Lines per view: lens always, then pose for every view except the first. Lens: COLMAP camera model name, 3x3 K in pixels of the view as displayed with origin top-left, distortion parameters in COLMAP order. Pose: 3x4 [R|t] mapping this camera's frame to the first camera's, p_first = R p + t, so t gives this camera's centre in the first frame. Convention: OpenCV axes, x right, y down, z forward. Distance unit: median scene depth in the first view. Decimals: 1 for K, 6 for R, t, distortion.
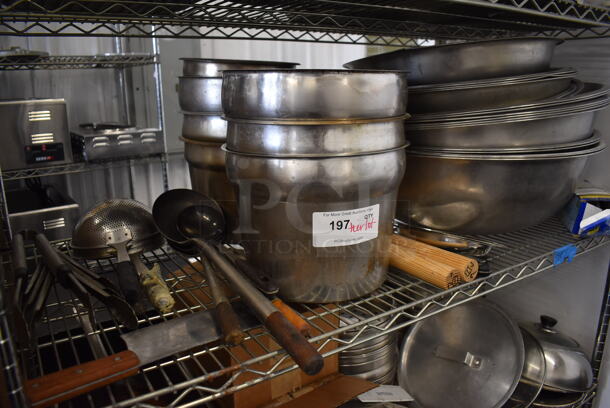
lens RADIAL K [[480.0, 0, 305.0], [0, 480.0, 204.0], [0, 0, 1]] dist [-0.084149, 0.002793]
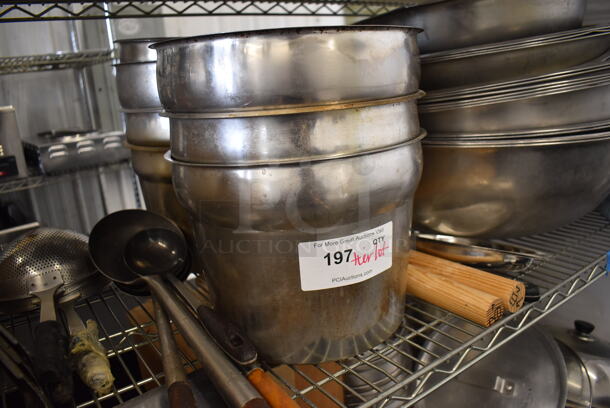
lens RADIAL K [[480.0, 0, 305.0], [0, 480.0, 204.0], [0, 0, 1]] dist [-0.084149, 0.002793]
pose [[0.997136, -0.071549, 0.024499, 0.010169], [0.071096, 0.997291, 0.018882, -0.039058], [-0.025784, -0.017086, 0.999522, 0.249253]]
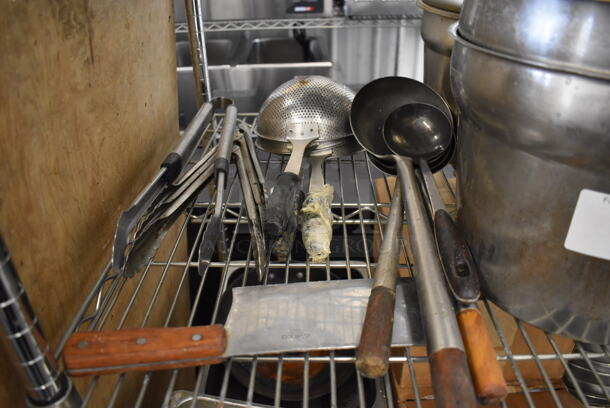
lens RADIAL K [[480.0, 0, 305.0], [0, 480.0, 204.0], [0, 0, 1]] dist [-0.084149, 0.002793]
pose [[0.833680, 0.279883, -0.476071, 0.008207], [-0.137700, 0.940183, 0.311600, -0.061444], [0.534805, -0.194219, 0.822352, 0.348301]]
